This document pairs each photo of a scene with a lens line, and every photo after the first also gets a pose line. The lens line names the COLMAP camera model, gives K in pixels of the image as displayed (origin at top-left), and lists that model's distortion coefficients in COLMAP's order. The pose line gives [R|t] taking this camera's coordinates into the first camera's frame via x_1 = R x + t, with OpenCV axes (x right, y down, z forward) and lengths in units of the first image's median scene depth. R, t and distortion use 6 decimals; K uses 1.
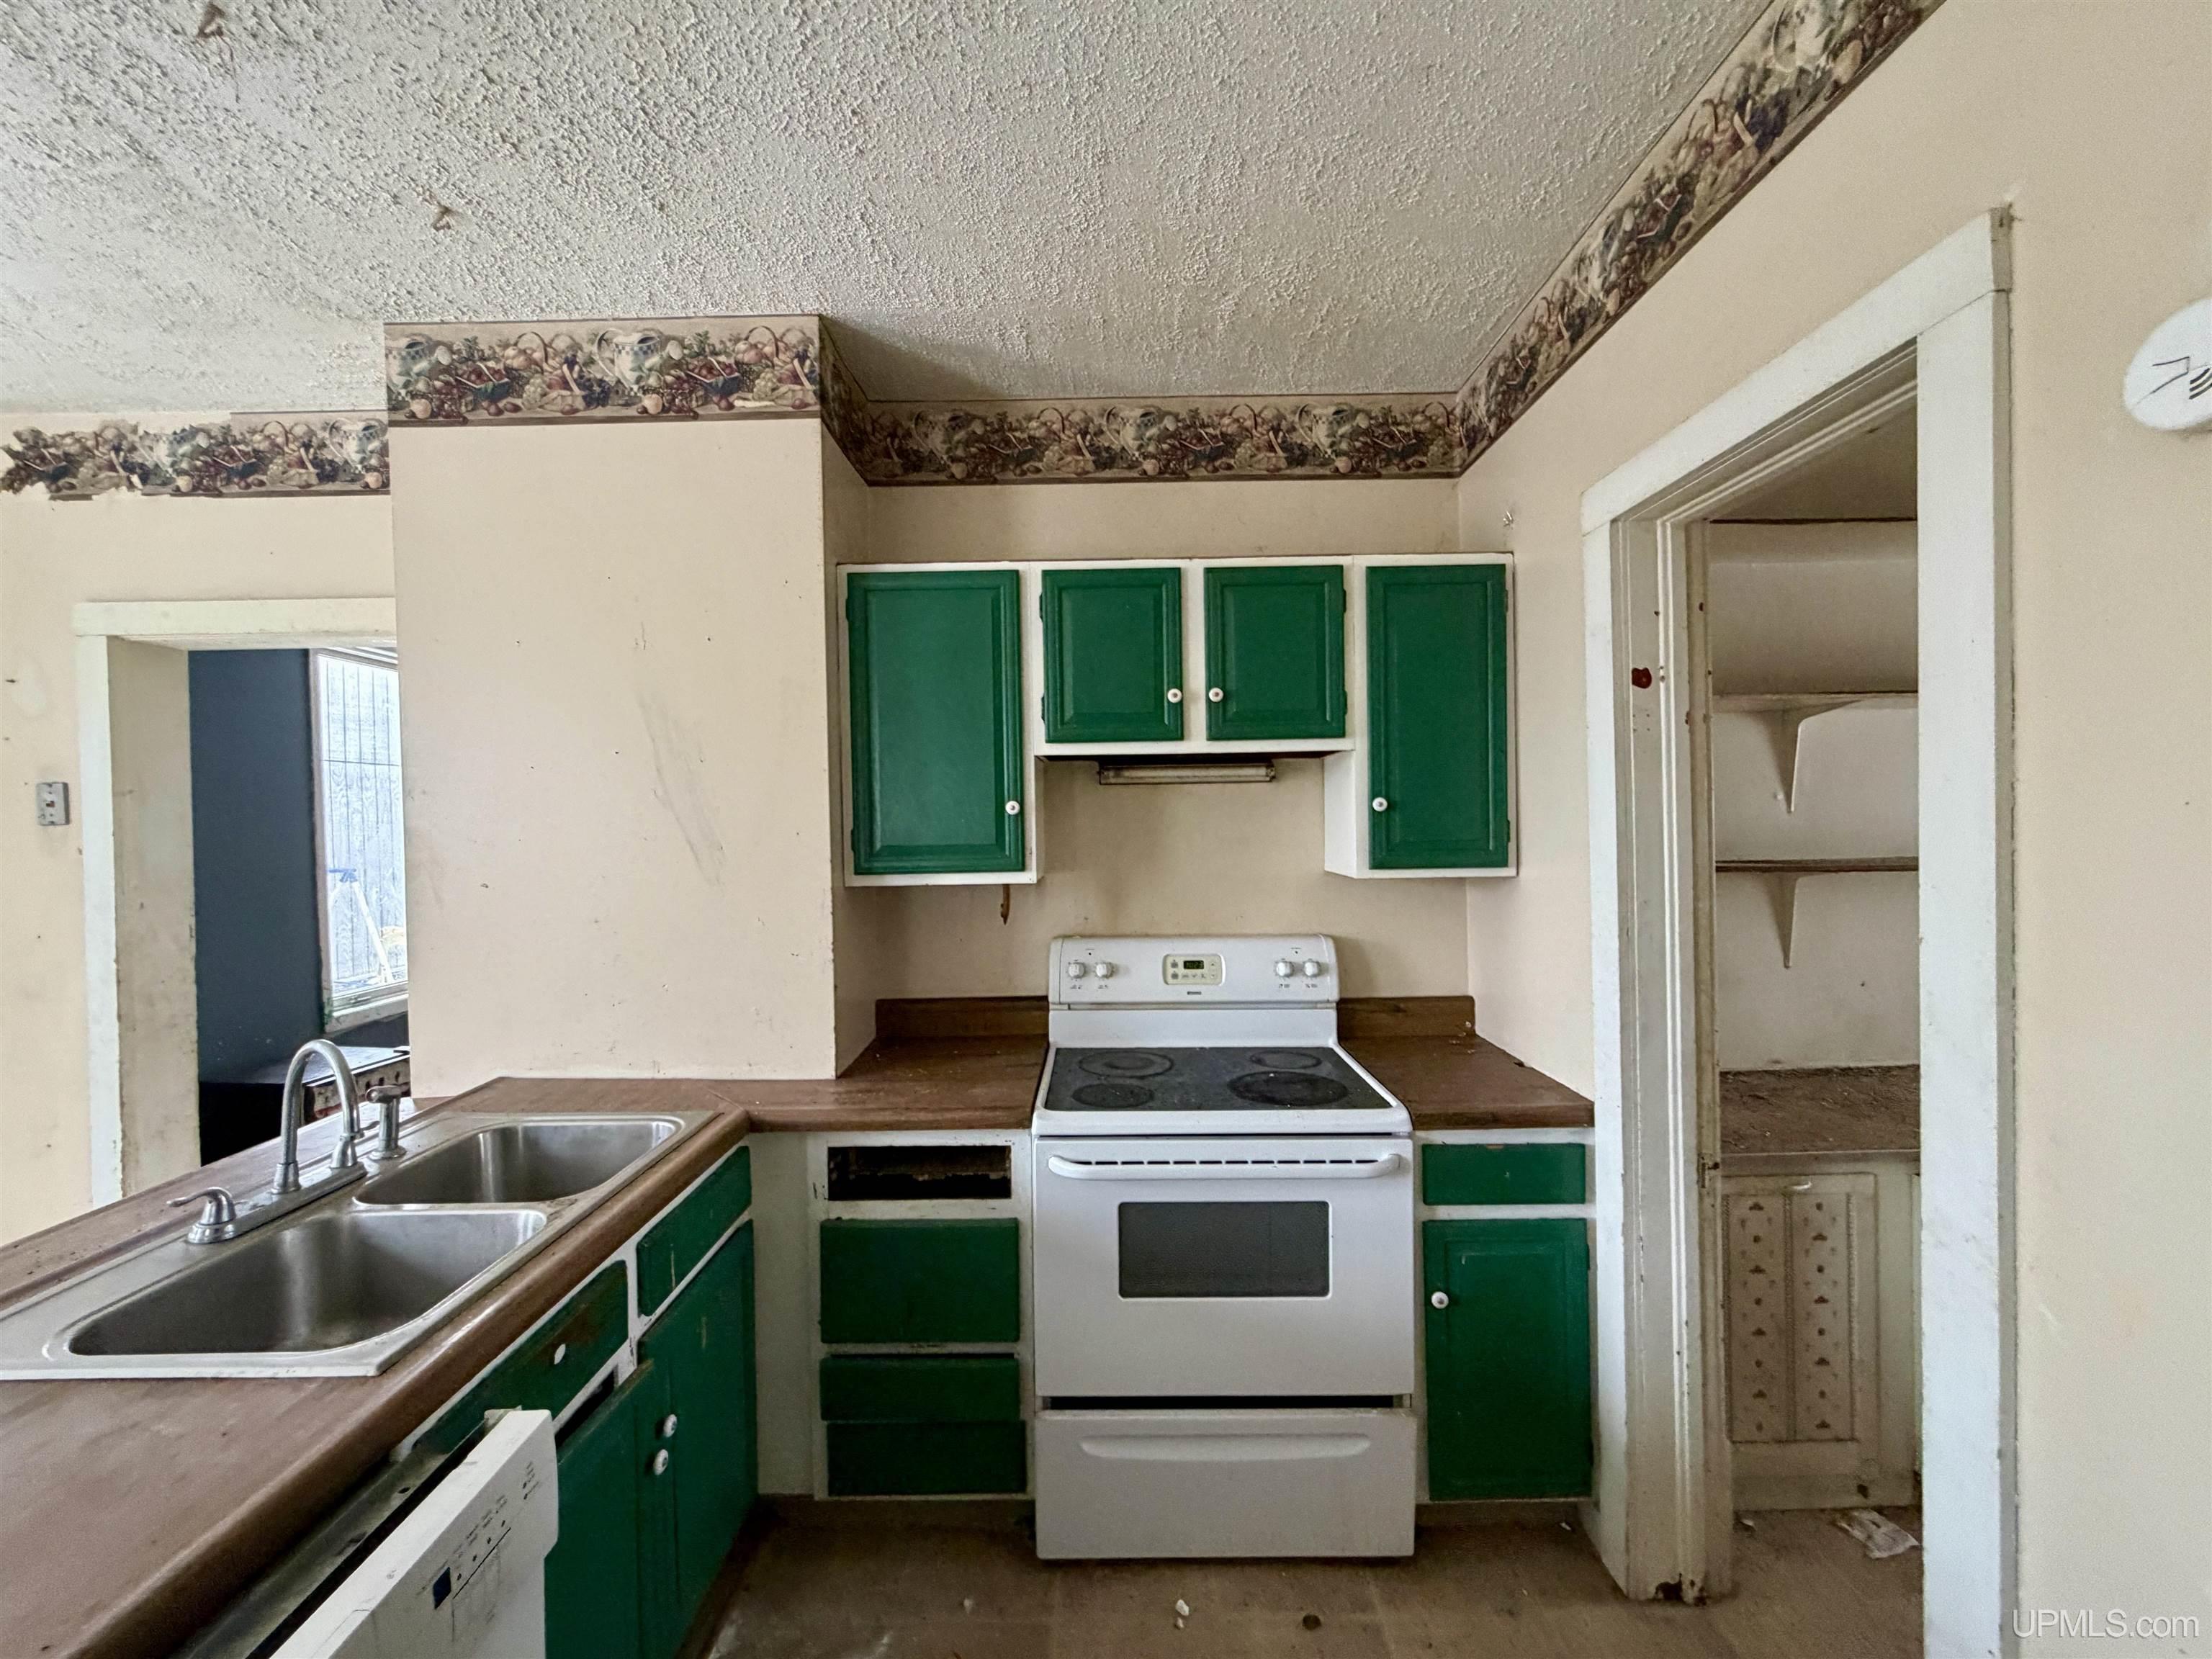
lens RADIAL K [[878.5, 0, 1099.6], [0, 878.5, 834.2], [0, 0, 1]] dist [-0.000629, -0.000240]
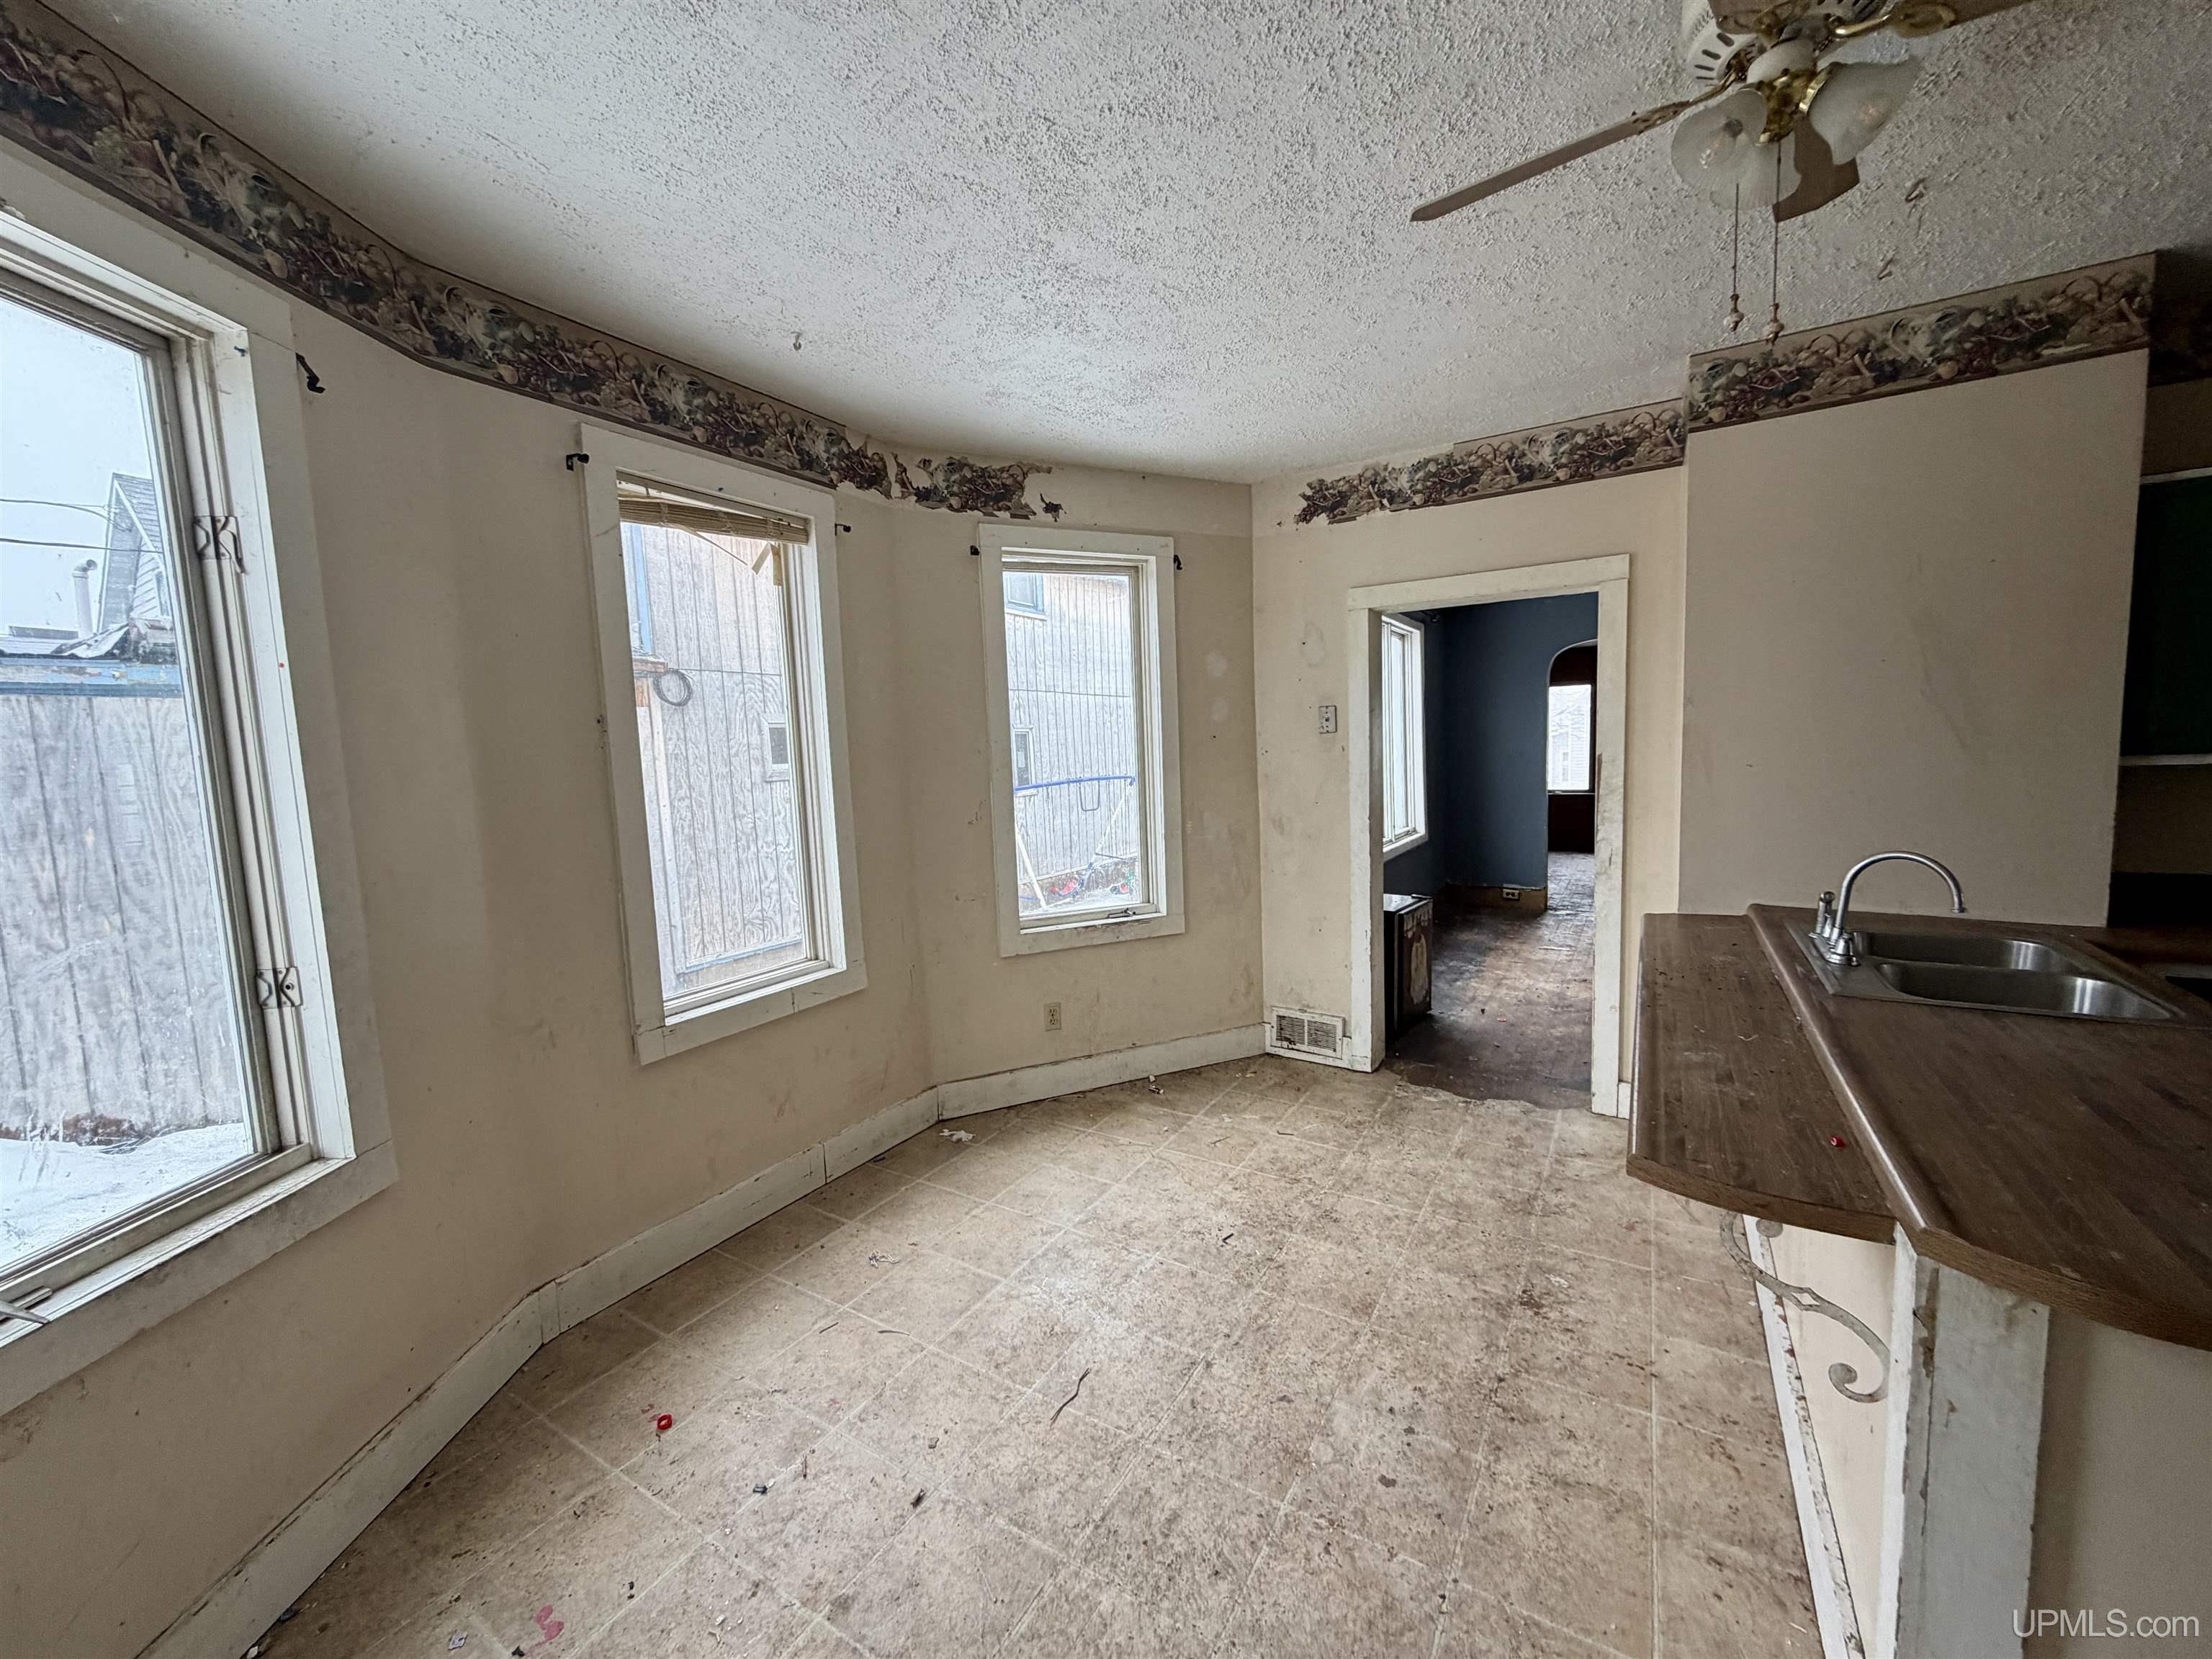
lens RADIAL K [[878.5, 0, 1101.0], [0, 878.5, 833.5], [0, 0, 1]] dist [-0.000629, -0.000240]
pose [[0.847134, 0.036137, -0.530150, -0.793458], [0.015553, 0.995571, 0.092715, 0.020727], [0.531152, -0.086787, 0.842820, -0.678319]]
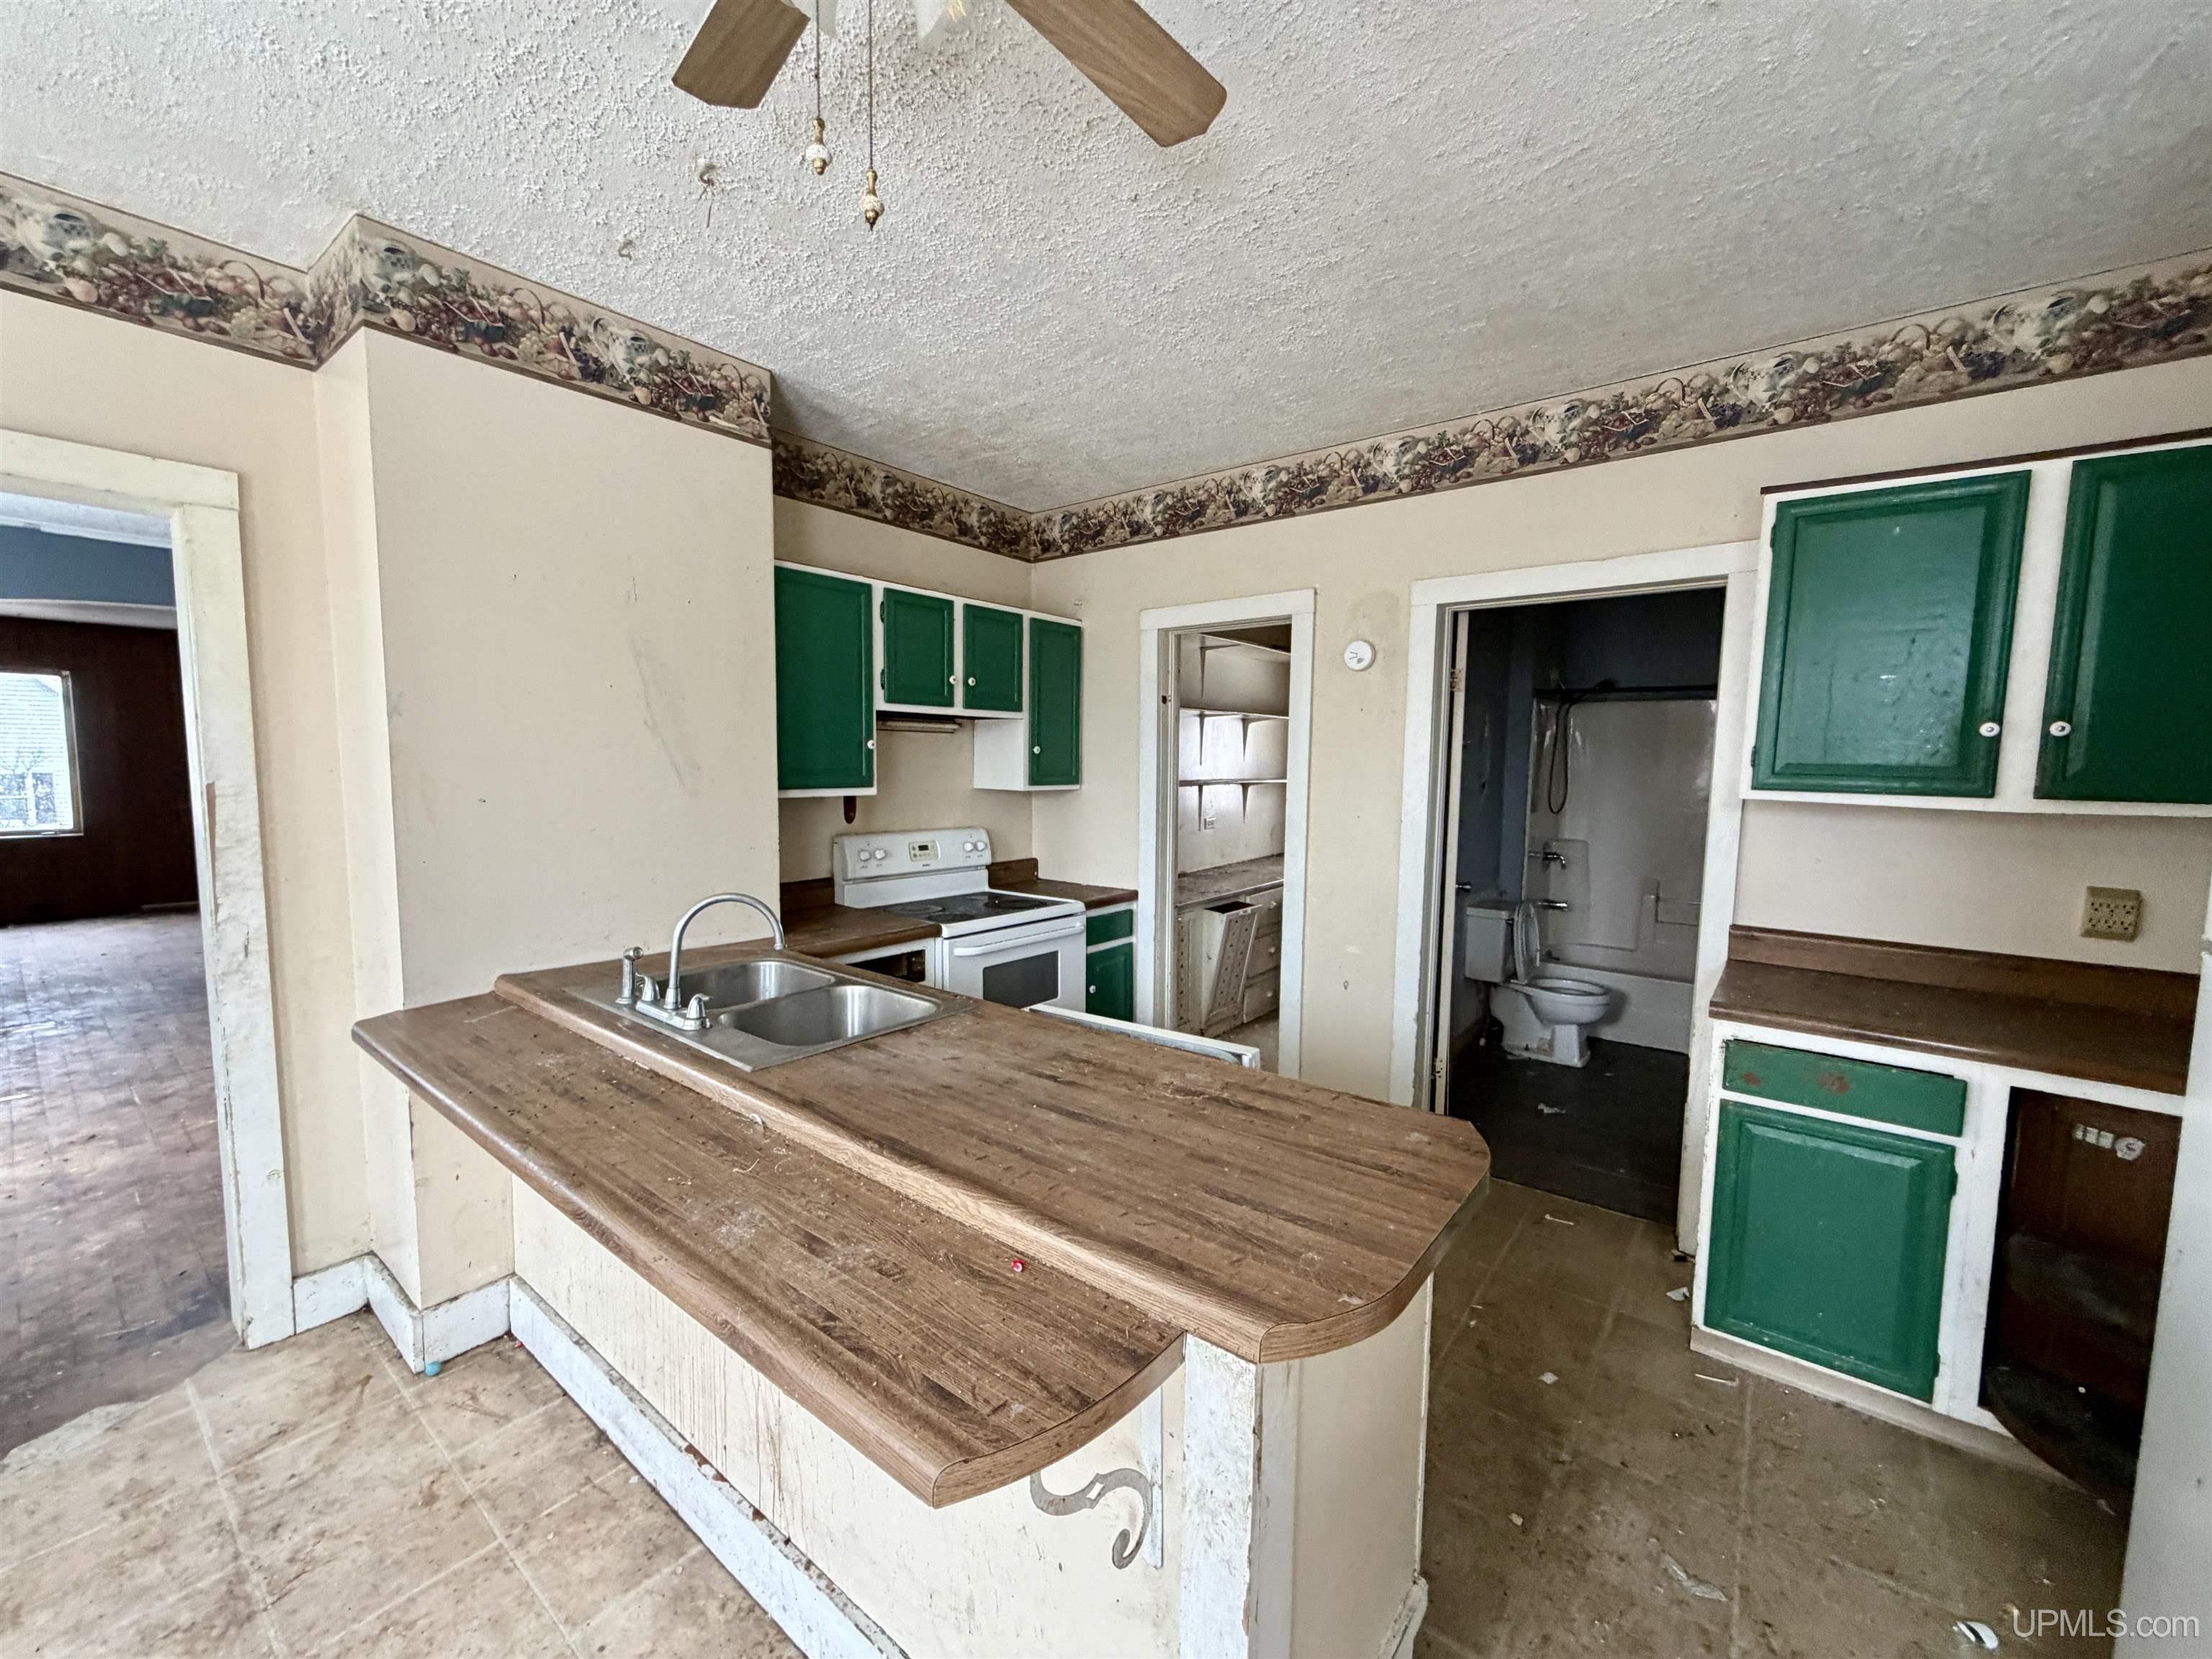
lens RADIAL K [[878.5, 0, 1102.1], [0, 878.5, 832.8], [0, 0, 1]] dist [-0.000629, -0.000240]
pose [[0.620466, -0.042182, 0.783098, -1.026708], [-0.012205, 0.997912, 0.063424, 0.020348], [-0.784139, -0.048910, 0.618655, -0.247968]]
